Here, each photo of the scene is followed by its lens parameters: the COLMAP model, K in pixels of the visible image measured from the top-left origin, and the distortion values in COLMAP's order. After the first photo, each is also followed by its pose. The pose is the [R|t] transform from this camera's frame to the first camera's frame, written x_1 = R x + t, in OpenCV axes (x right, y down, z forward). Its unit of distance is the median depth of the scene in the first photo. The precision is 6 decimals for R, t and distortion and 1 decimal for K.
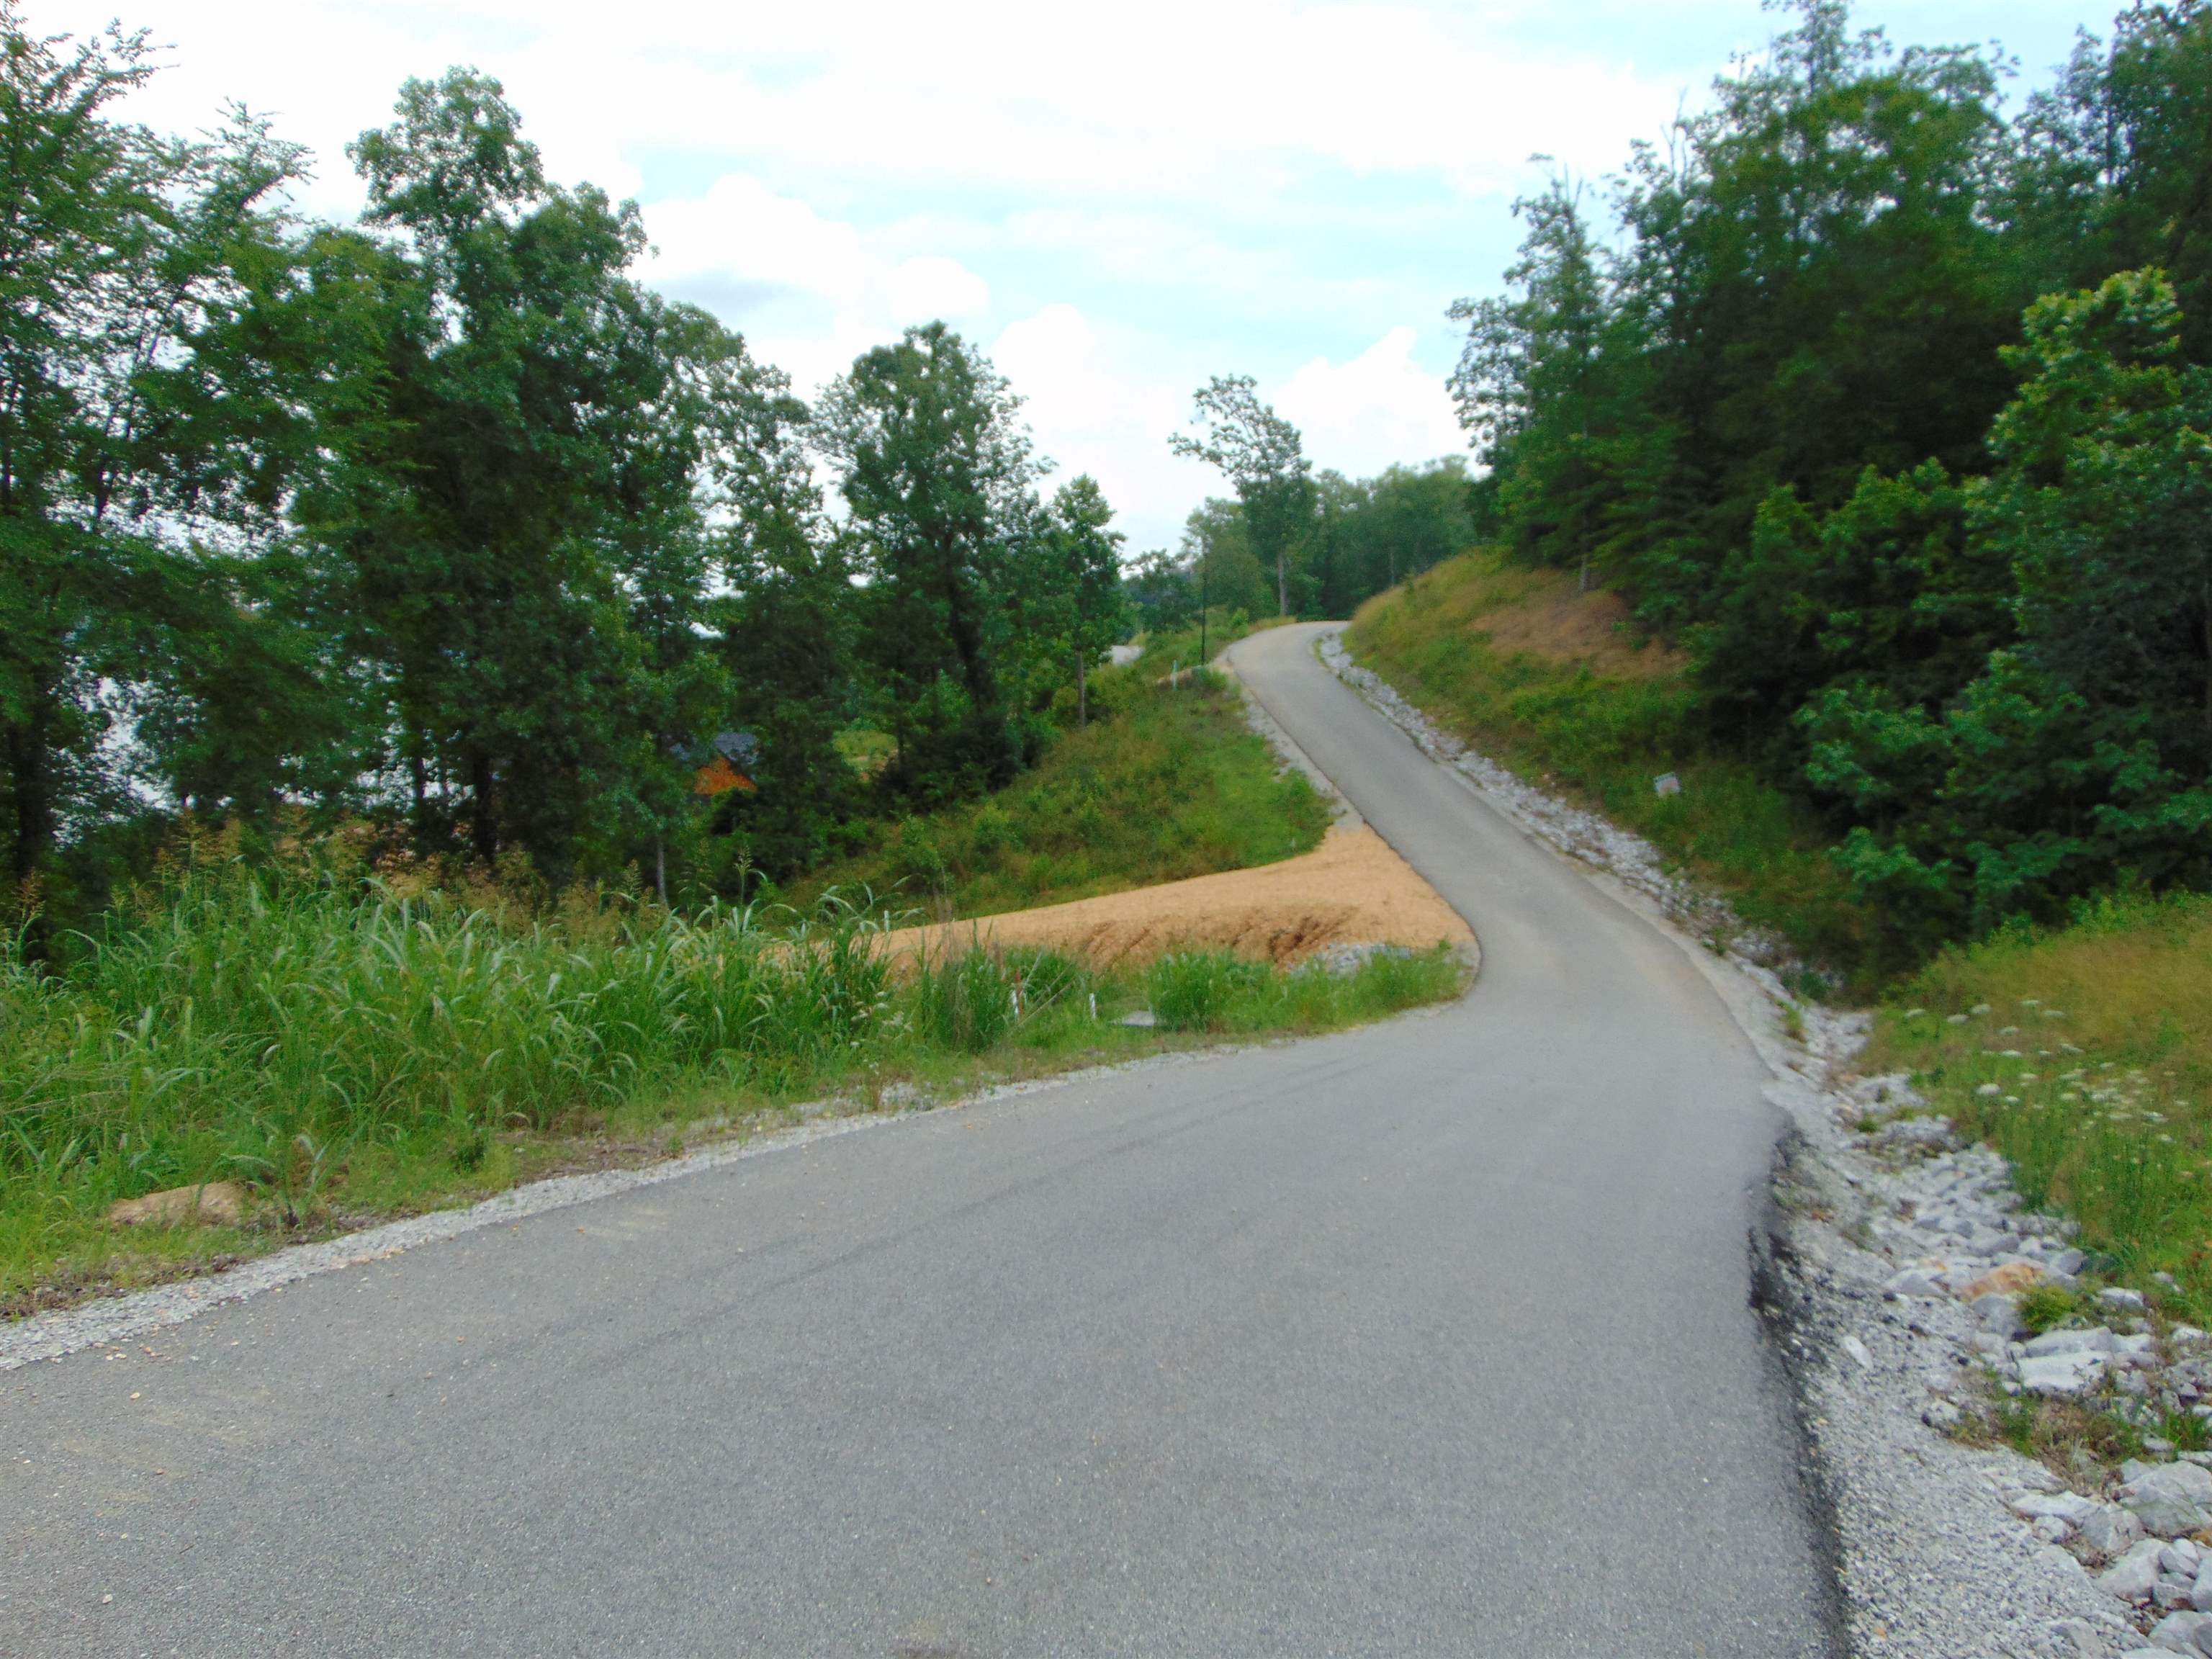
lens RADIAL K [[1596.2, 0, 1106.0], [0, 1596.2, 829.5], [0, 0, 1]] dist [-0.004326, 0.000504]
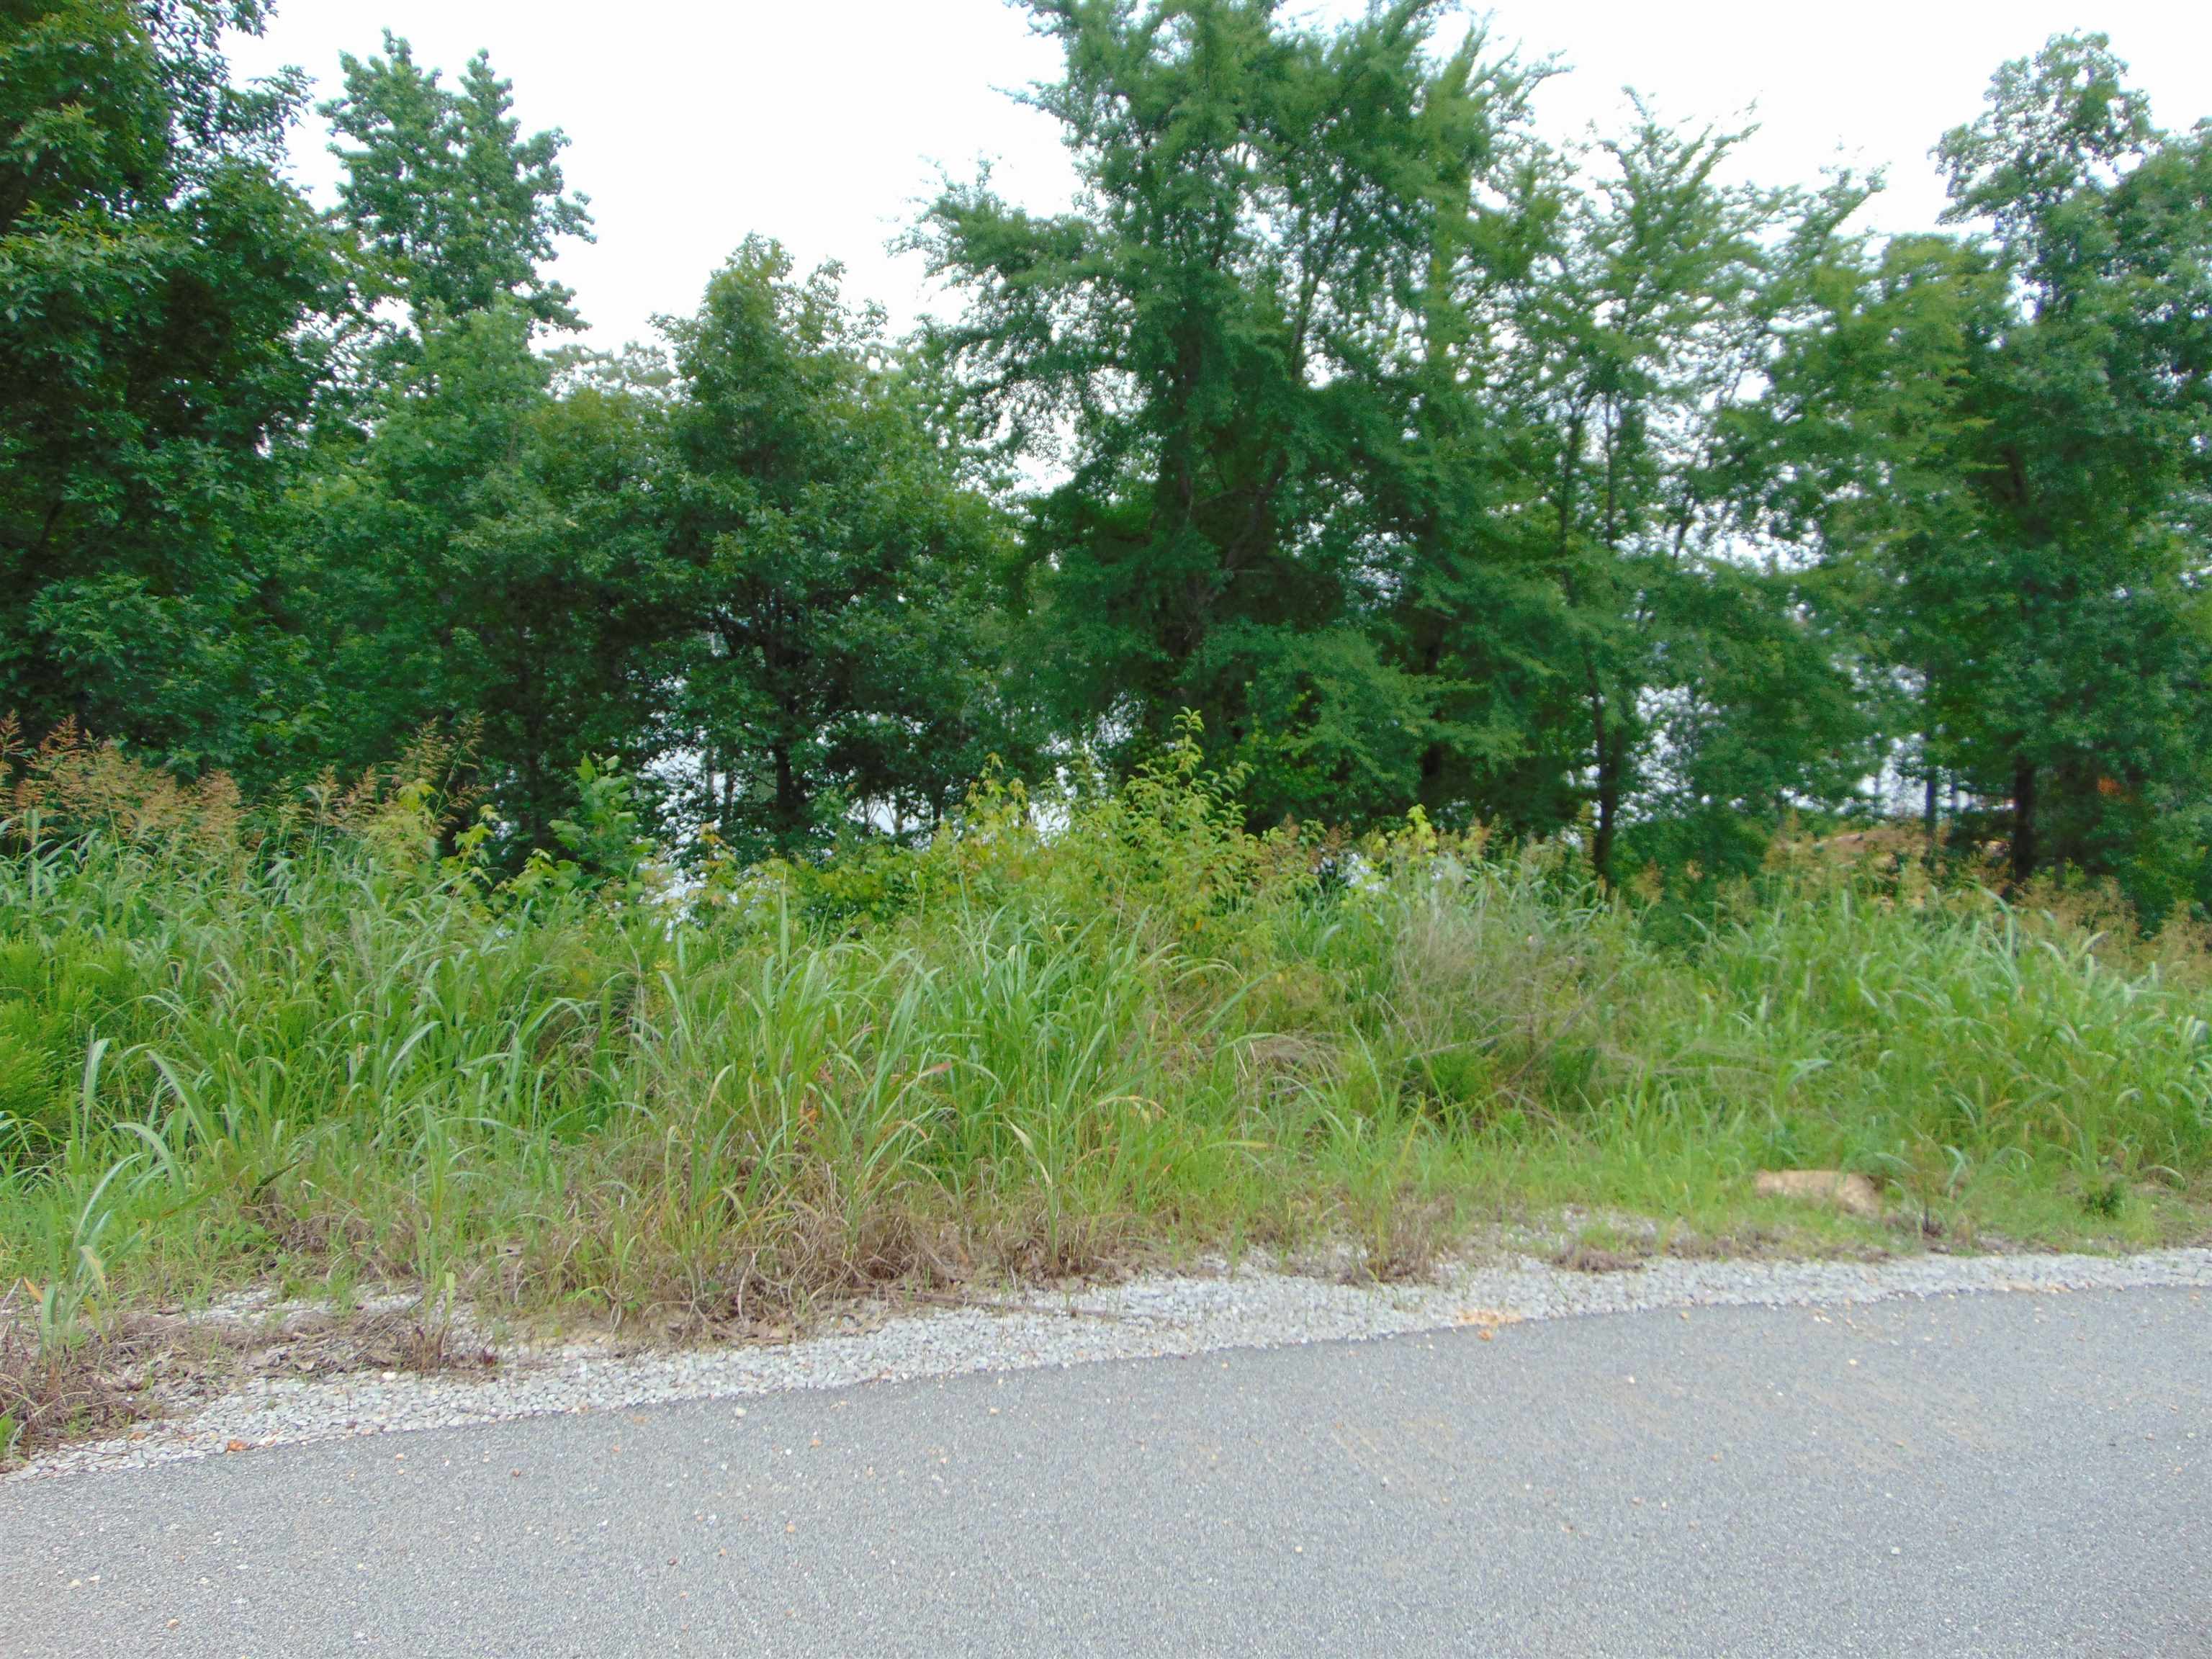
lens RADIAL K [[1596.2, 0, 1106.0], [0, 1596.2, 829.5], [0, 0, 1]] dist [-0.004326, 0.000504]
pose [[0.638014, 0.054722, -0.768078, -0.019126], [-0.057688, 0.998065, 0.023188, 0.000117], [0.767861, 0.029514, 0.639937, -0.013316]]
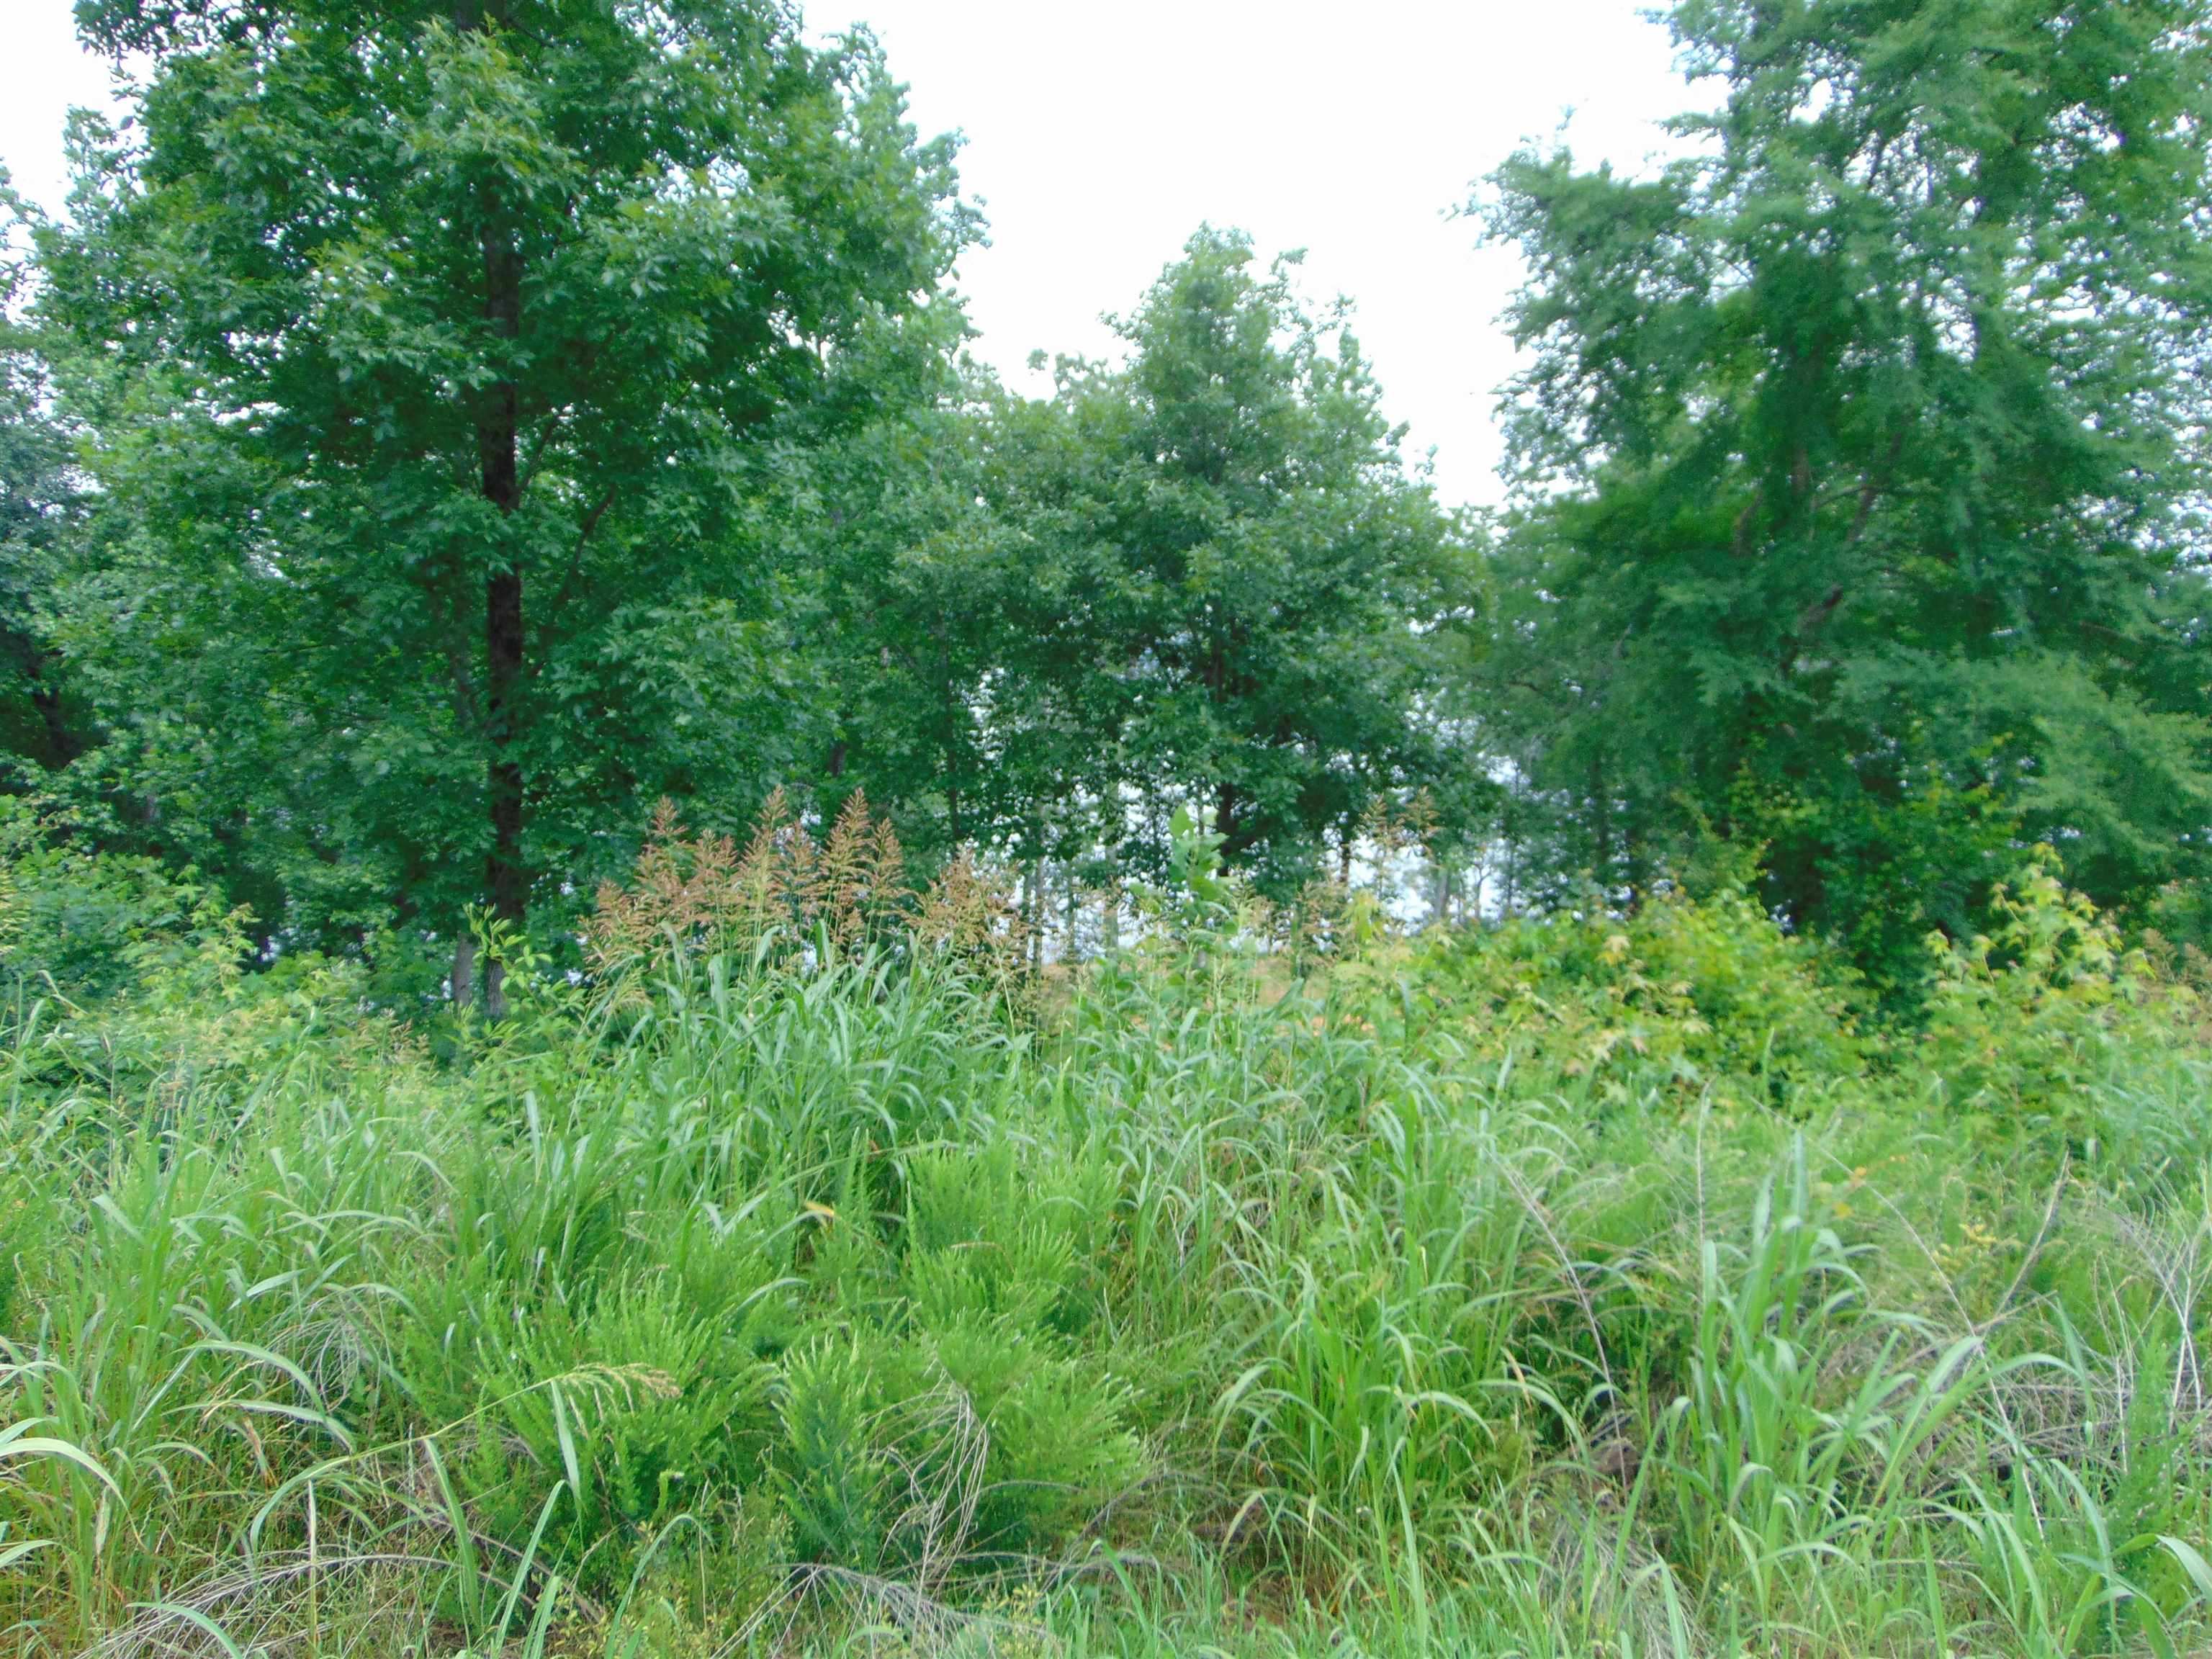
lens RADIAL K [[1619.0, 0, 1105.5], [0, 1619.0, 791.5], [0, 0, 1]] dist [-0.000413, 0.000729]
pose [[0.515003, 0.035166, -0.856467, -0.254529], [-0.071893, 0.997410, -0.002277, -0.007005], [0.854168, 0.062747, 0.516197, -0.087265]]
